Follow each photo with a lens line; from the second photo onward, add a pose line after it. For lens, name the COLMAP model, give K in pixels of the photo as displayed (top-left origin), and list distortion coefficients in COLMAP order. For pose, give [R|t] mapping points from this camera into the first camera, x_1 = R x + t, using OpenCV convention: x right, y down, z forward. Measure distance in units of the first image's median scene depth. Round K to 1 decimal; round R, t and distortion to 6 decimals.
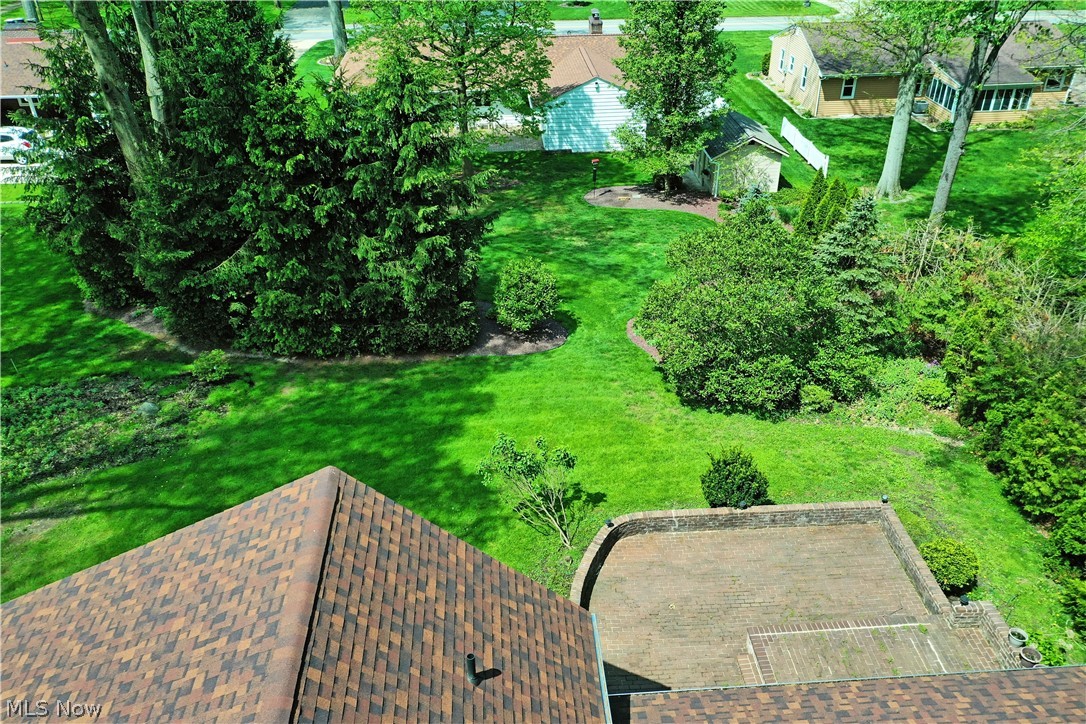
lens RADIAL K [[888.8, 0, 543.0], [0, 888.8, 362.0], [0, 0, 1]] dist [0.052010, -0.000392]
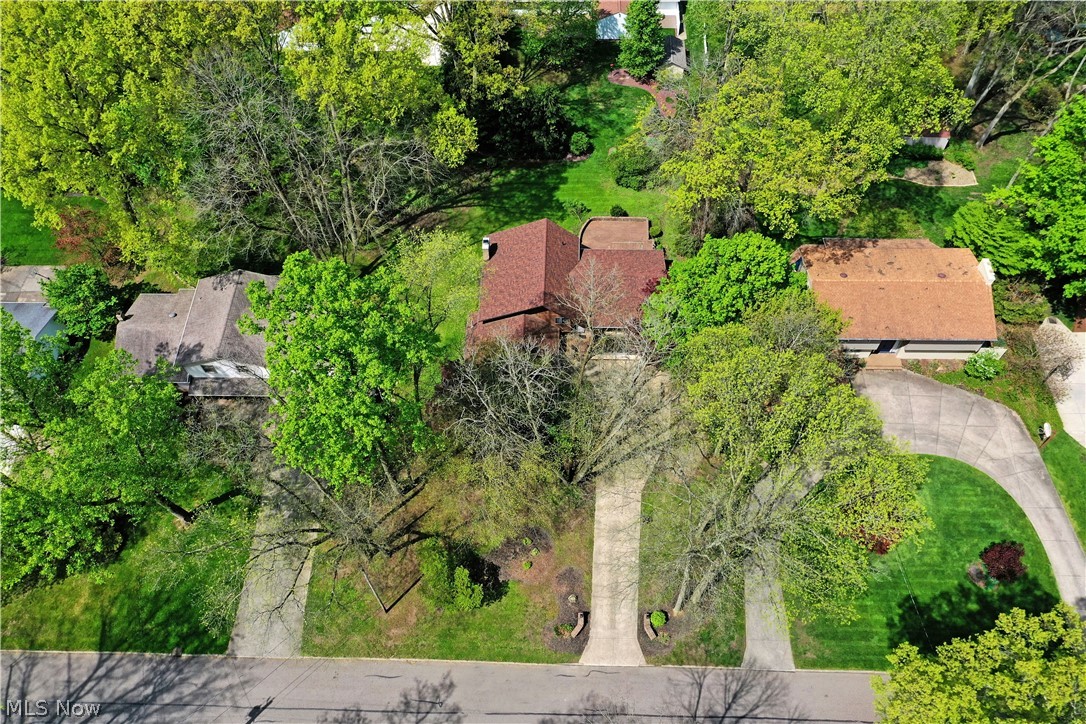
lens RADIAL K [[888.8, 0, 543.0], [0, 888.8, 362.0], [0, 0, 1]] dist [0.052010, -0.000392]
pose [[0.995241, 0.072762, -0.064818, 0.144930], [-0.038499, 0.904659, 0.424394, -0.871244], [0.089518, -0.419878, 0.903155, -2.802157]]
